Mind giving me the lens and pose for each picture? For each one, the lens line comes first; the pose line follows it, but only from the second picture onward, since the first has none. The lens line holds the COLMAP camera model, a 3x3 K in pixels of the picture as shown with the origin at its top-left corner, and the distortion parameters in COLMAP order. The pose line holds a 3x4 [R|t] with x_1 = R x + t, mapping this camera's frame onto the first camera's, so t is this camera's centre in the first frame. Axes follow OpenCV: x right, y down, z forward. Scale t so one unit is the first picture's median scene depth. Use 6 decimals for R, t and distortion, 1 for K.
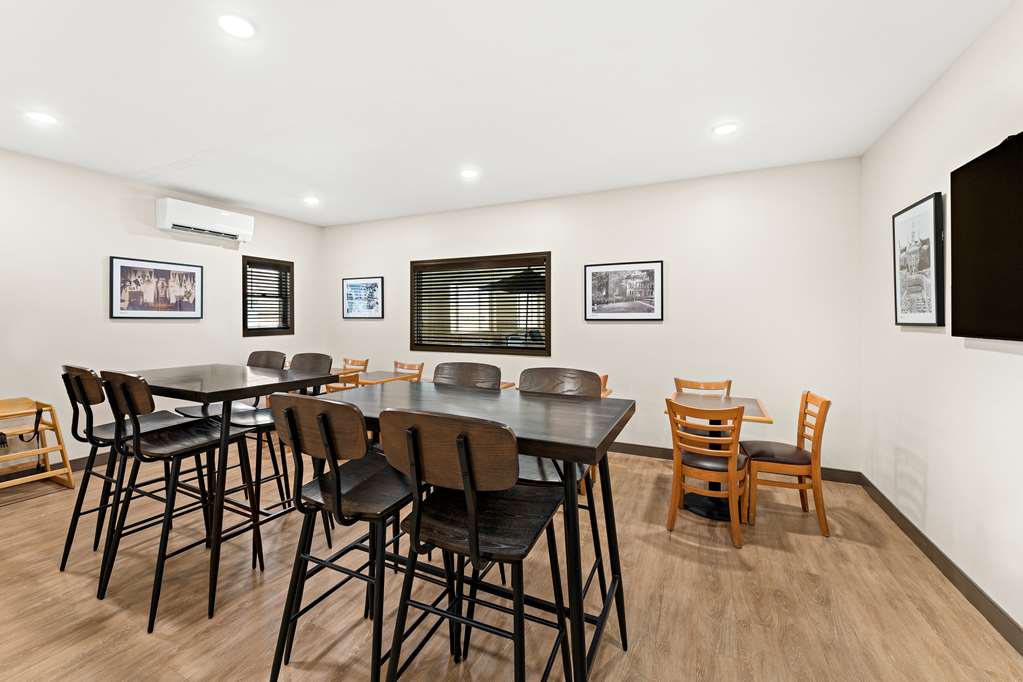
lens RADIAL K [[427.2, 0, 510.0], [0, 427.2, 309.9], [0, 0, 1]] dist [-0.033372, -0.000037]
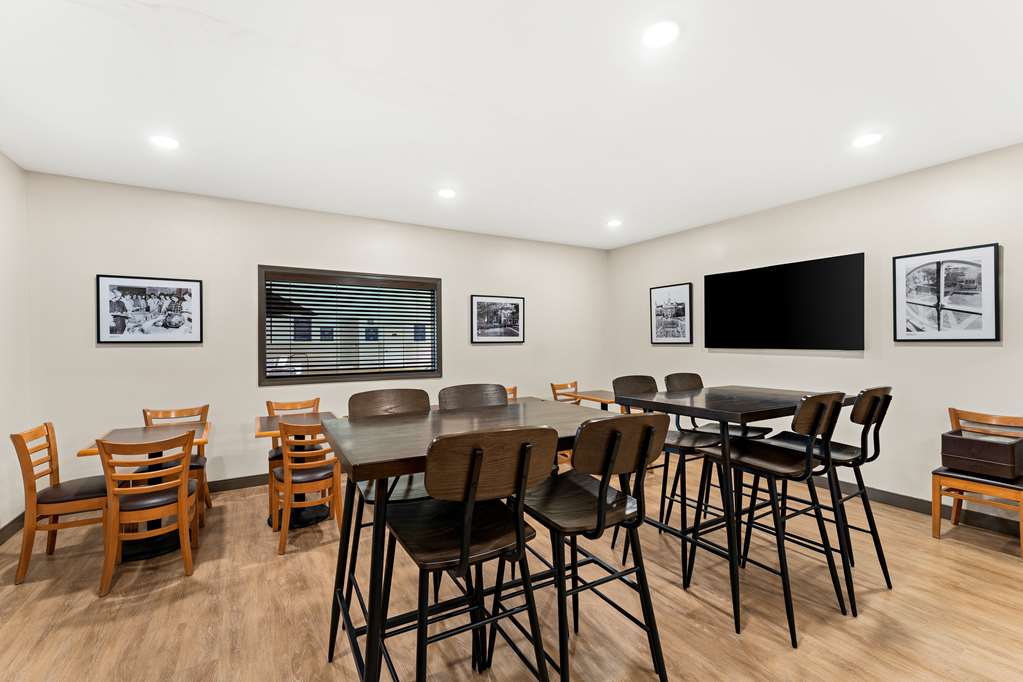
lens RADIAL K [[422.0, 0, 510.3], [0, 422.0, 336.7], [0, 0, 1]] dist [0.028844, 0.000037]
pose [[0.580337, -0.000019, 0.814376, -0.706200], [-0.019215, 0.999721, 0.013716, -0.010434], [-0.814149, -0.023608, 0.580175, 0.259591]]
